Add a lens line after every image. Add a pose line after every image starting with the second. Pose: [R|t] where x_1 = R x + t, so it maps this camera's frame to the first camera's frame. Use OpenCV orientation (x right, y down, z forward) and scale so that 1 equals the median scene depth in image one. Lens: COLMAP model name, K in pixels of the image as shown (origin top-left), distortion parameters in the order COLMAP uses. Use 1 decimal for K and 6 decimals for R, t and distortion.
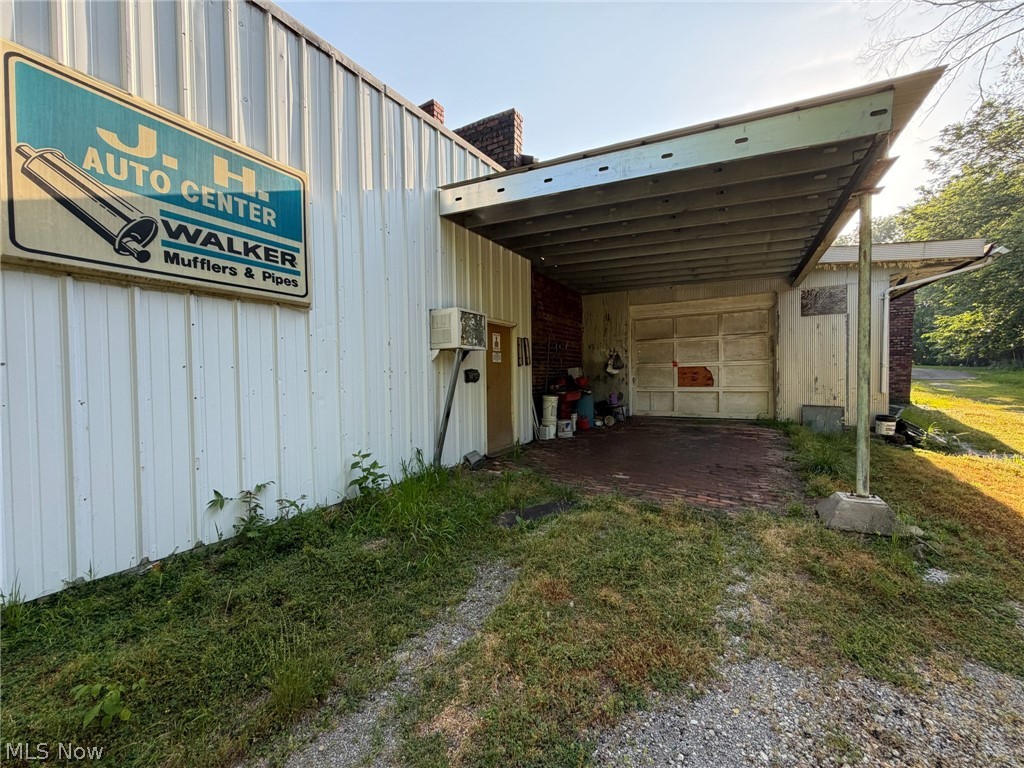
lens RADIAL K [[409.1, 0, 510.1], [0, 409.1, 382.8], [0, 0, 1]] dist [0.000260, -0.000226]
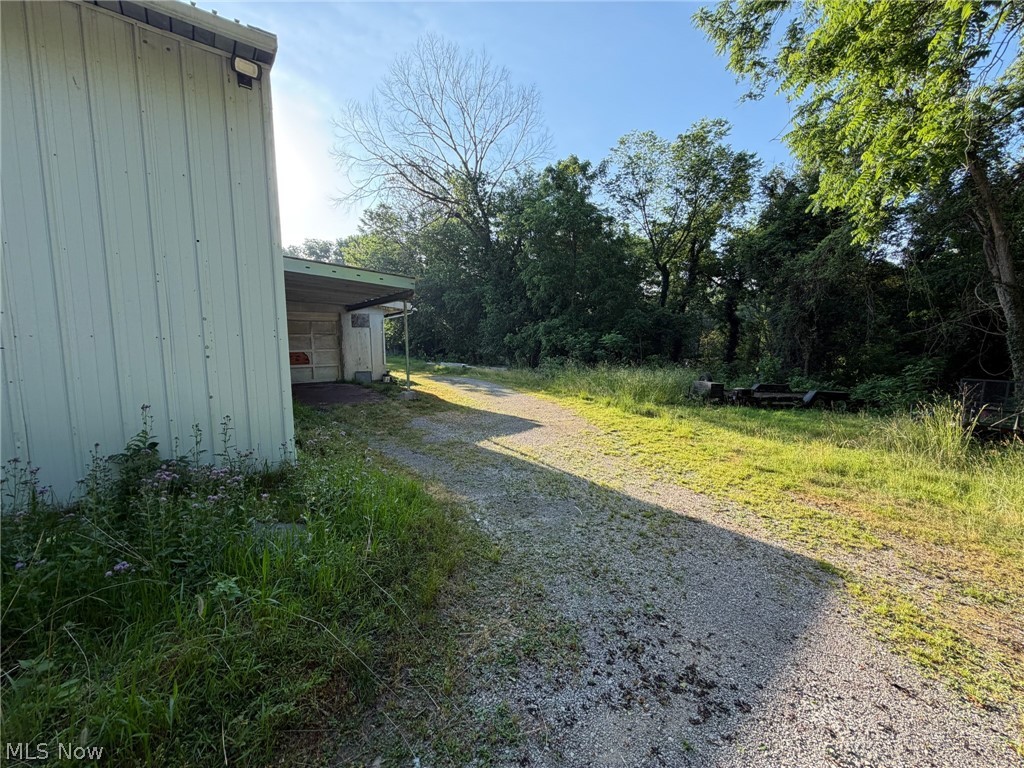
lens RADIAL K [[409.1, 0, 512.1], [0, 409.1, 384.3], [0, 0, 1]] dist [0.000260, -0.000226]
pose [[0.366465, -0.067416, 0.927986, -0.808556], [0.031437, 0.997699, 0.060066, 0.018141], [-0.929900, 0.007161, 0.367742, -0.421757]]
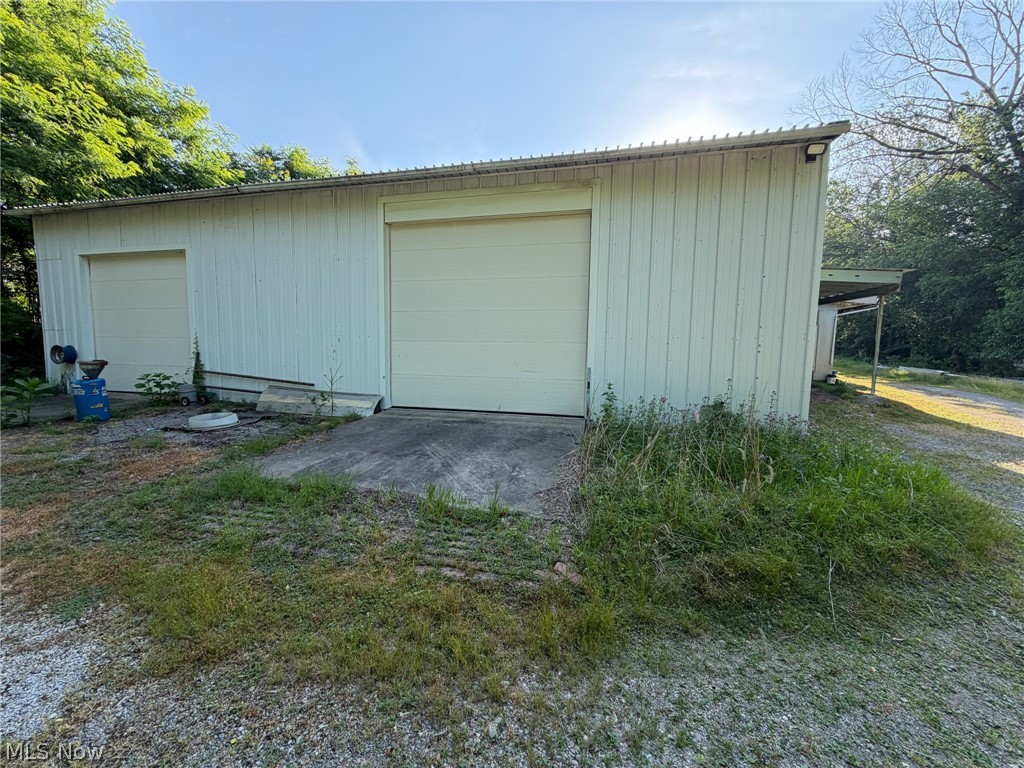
lens RADIAL K [[409.1, 0, 510.9], [0, 409.1, 383.6], [0, 0, 1]] dist [0.000260, -0.000226]
pose [[0.960459, 0.007600, 0.278317, -1.103745], [-0.027577, 0.997309, 0.067932, 0.022660], [-0.277051, -0.072921, 0.958084, -0.492560]]
